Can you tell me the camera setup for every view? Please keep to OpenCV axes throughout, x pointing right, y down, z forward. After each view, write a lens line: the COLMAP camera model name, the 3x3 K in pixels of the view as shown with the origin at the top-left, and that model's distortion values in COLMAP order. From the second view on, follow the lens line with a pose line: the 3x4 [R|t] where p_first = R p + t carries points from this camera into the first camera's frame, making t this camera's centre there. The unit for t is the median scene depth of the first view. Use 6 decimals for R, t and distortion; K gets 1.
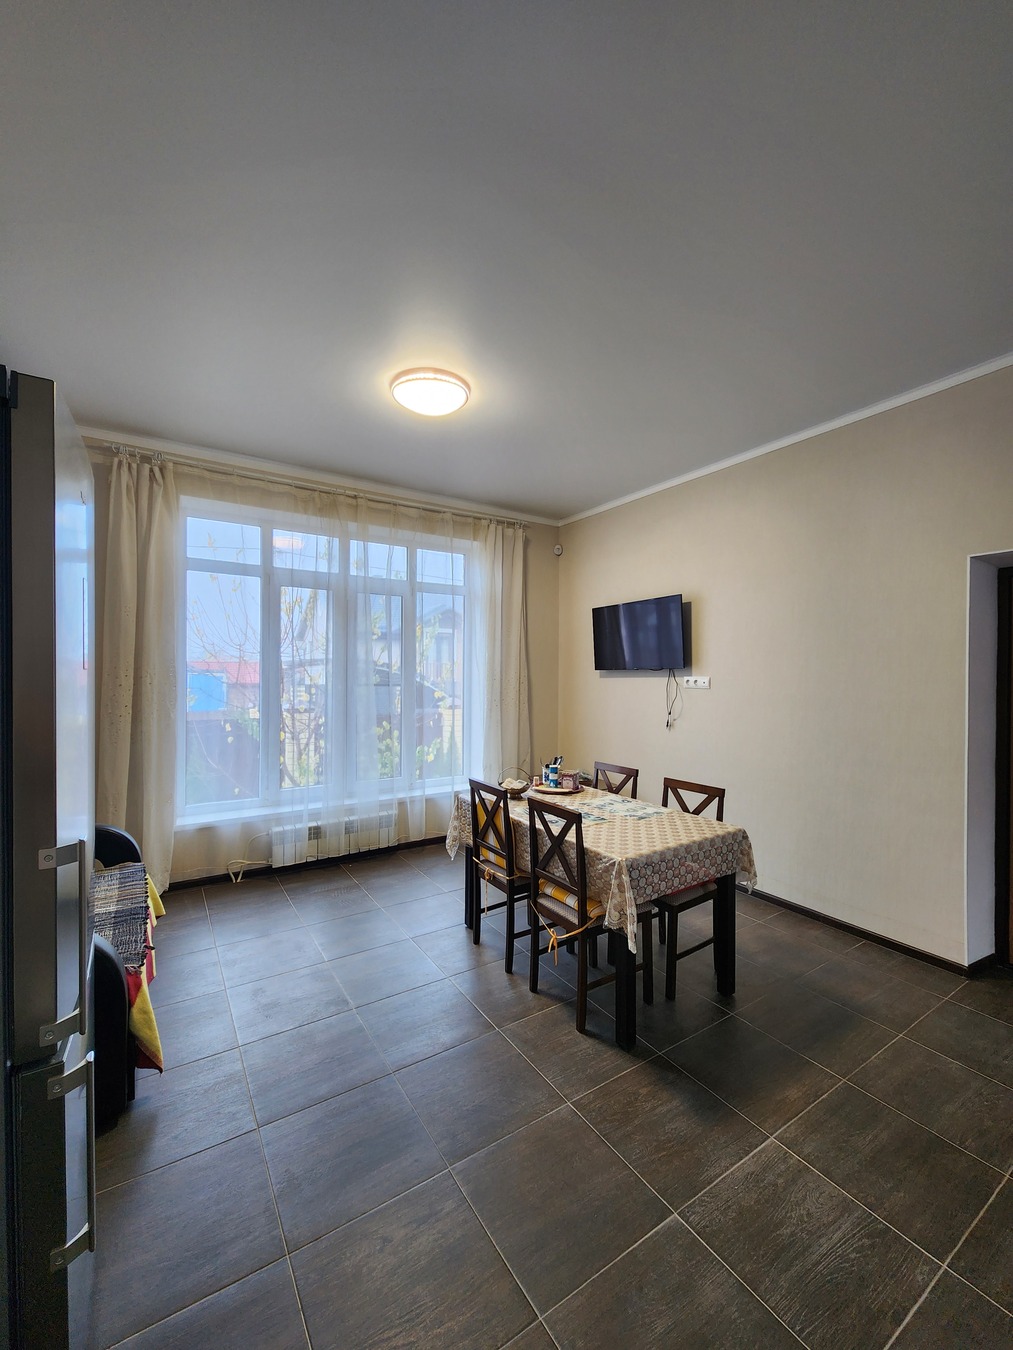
lens RADIAL K [[551.6, 0, 508.1], [0, 551.6, 675.0], [0, 0, 1]] dist [-0.000228, -0.000111]
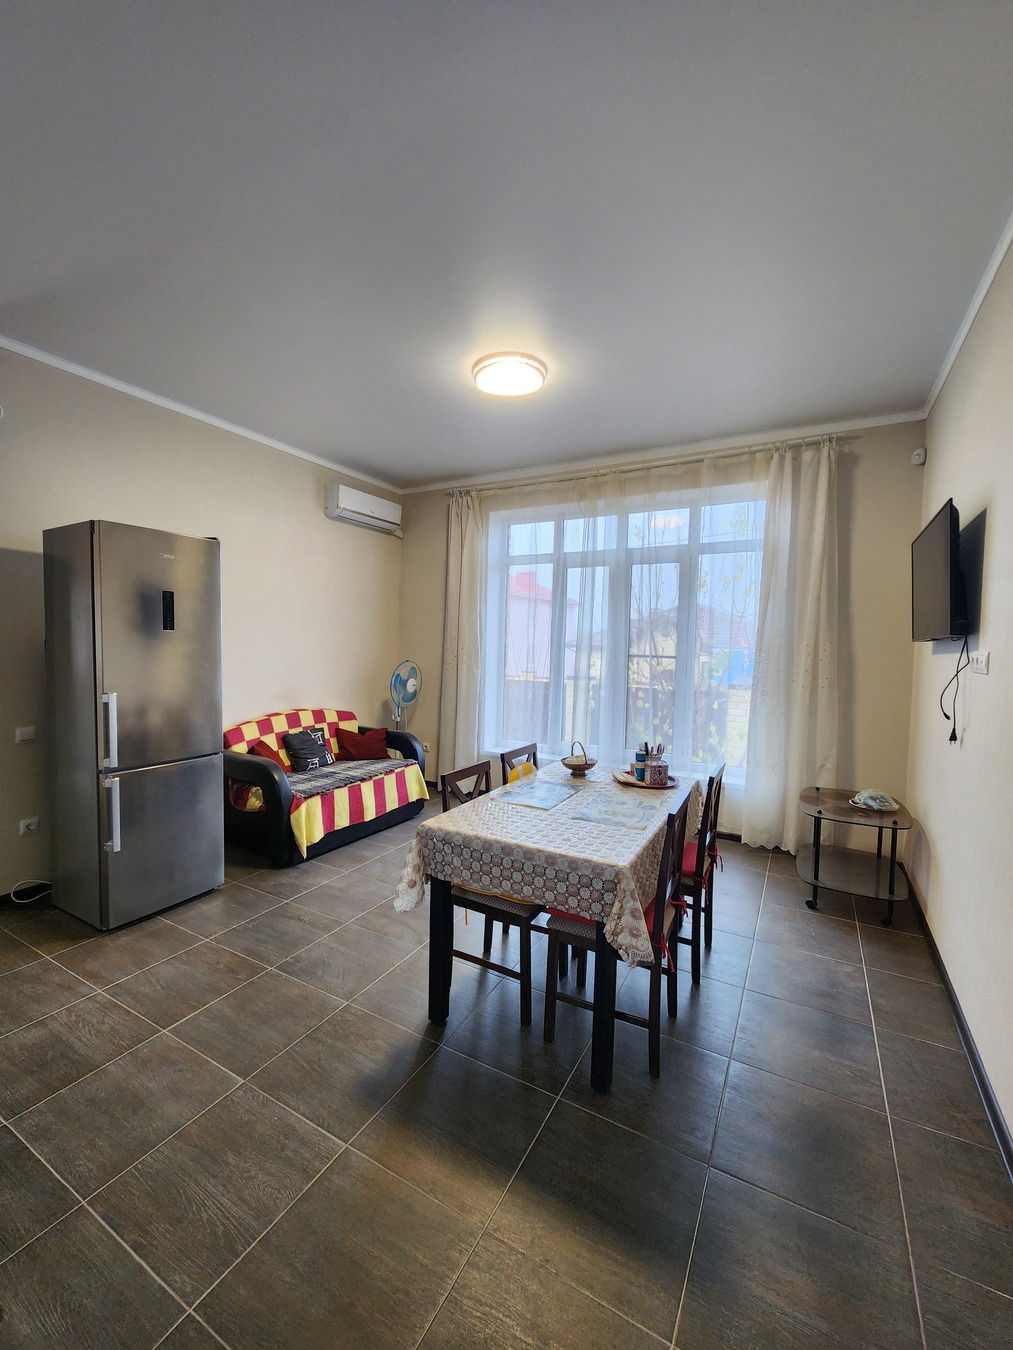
lens RADIAL K [[551.6, 0, 511.0], [0, 551.6, 673.0], [0, 0, 1]] dist [-0.000228, -0.000111]
pose [[0.469900, 0.050751, -0.881259, 0.633398], [-0.019159, 0.998697, 0.047299, 0.008918], [0.882512, -0.005342, 0.470260, 0.380362]]
